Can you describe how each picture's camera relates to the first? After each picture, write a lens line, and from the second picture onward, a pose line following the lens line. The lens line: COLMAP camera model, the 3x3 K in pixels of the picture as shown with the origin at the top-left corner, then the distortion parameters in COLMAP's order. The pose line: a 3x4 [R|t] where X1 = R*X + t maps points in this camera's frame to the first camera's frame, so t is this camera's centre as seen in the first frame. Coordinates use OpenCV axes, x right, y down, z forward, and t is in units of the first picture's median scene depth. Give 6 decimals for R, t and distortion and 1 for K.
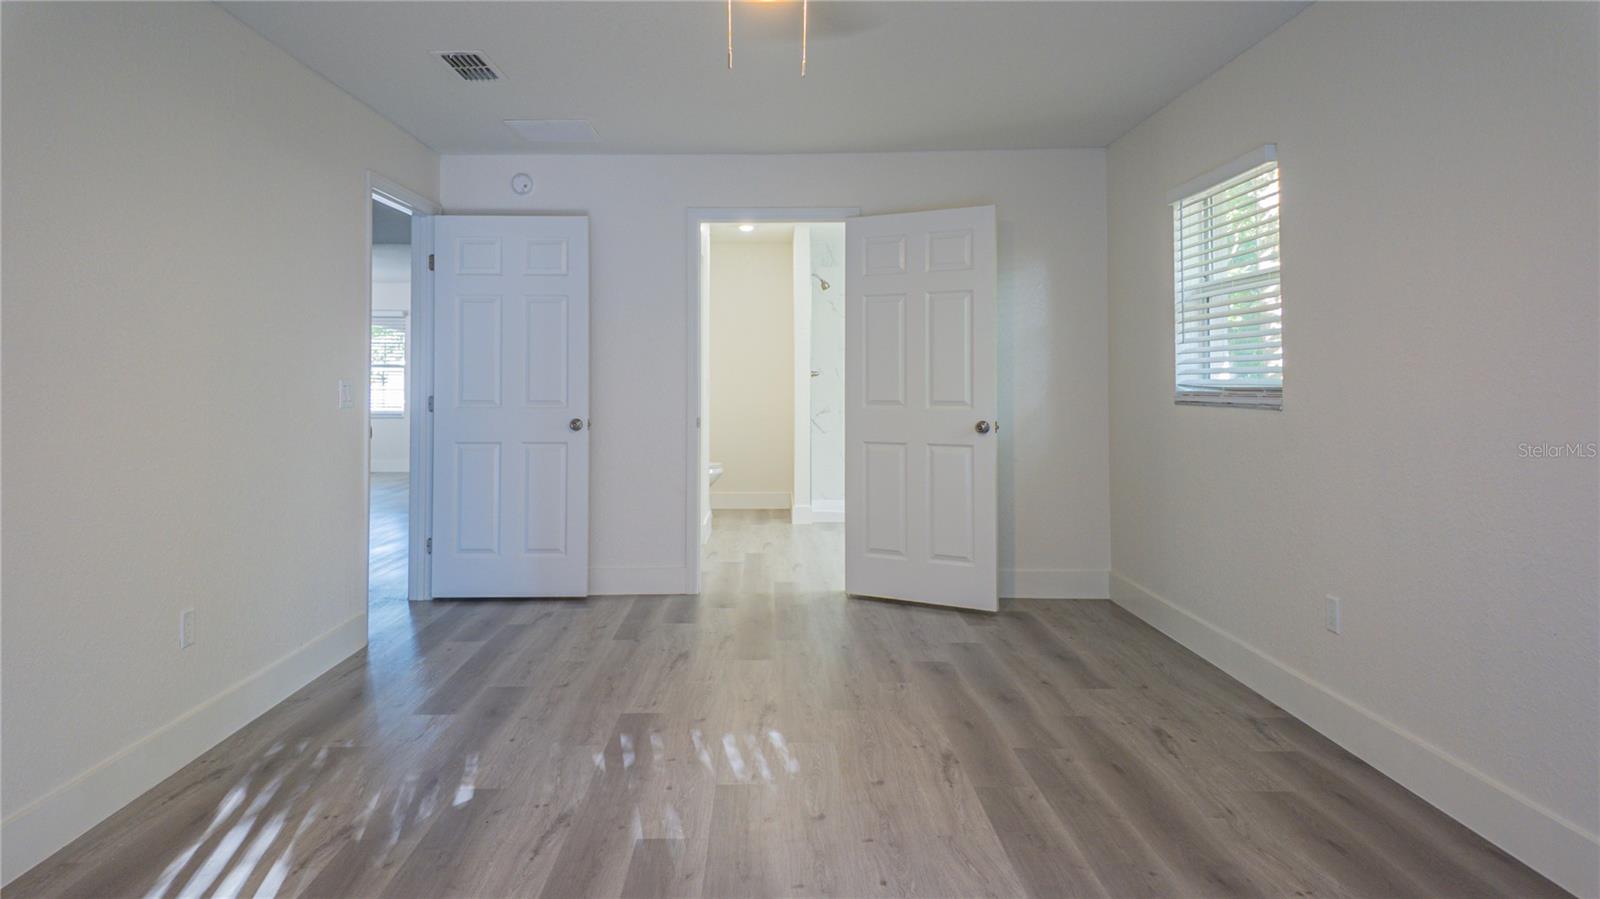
lens RADIAL K [[952.4, 0, 799.1], [0, 952.4, 462.1], [0, 0, 1]] dist [0.091810, -0.069469]
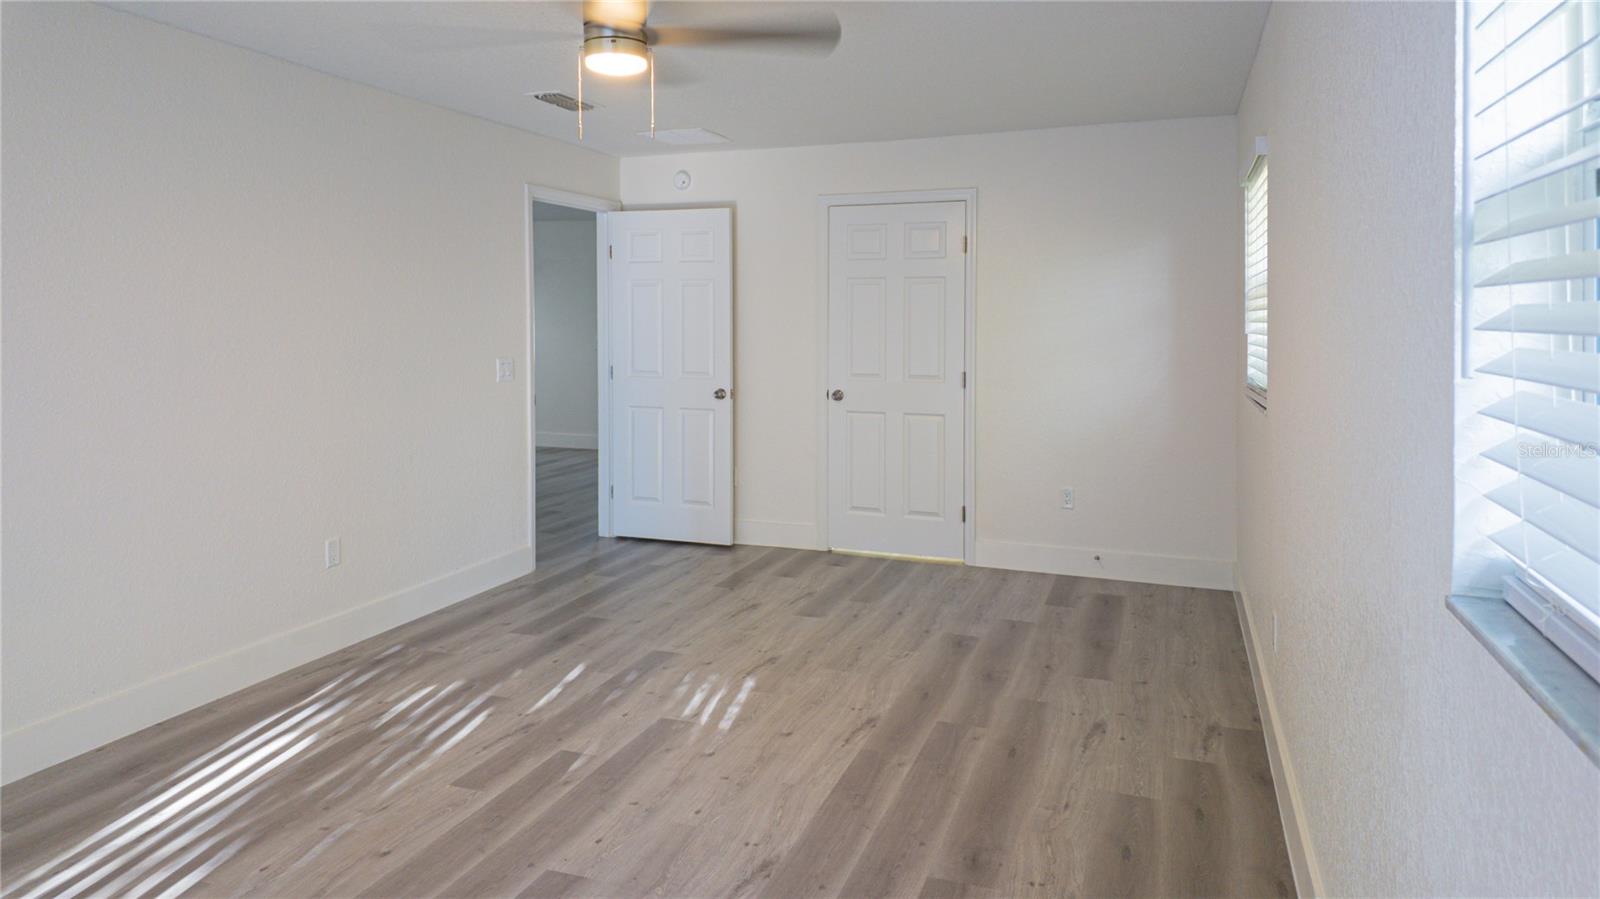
lens RADIAL K [[959.3, 0, 836.0], [0, 959.3, 461.5], [0, 0, 1]] dist [0.094093, 0.000309]
pose [[0.940932, 0.046693, -0.335362, 0.486501], [-0.026022, 0.997489, 0.065869, -0.065975], [0.337595, -0.053252, 0.939784, -0.046749]]
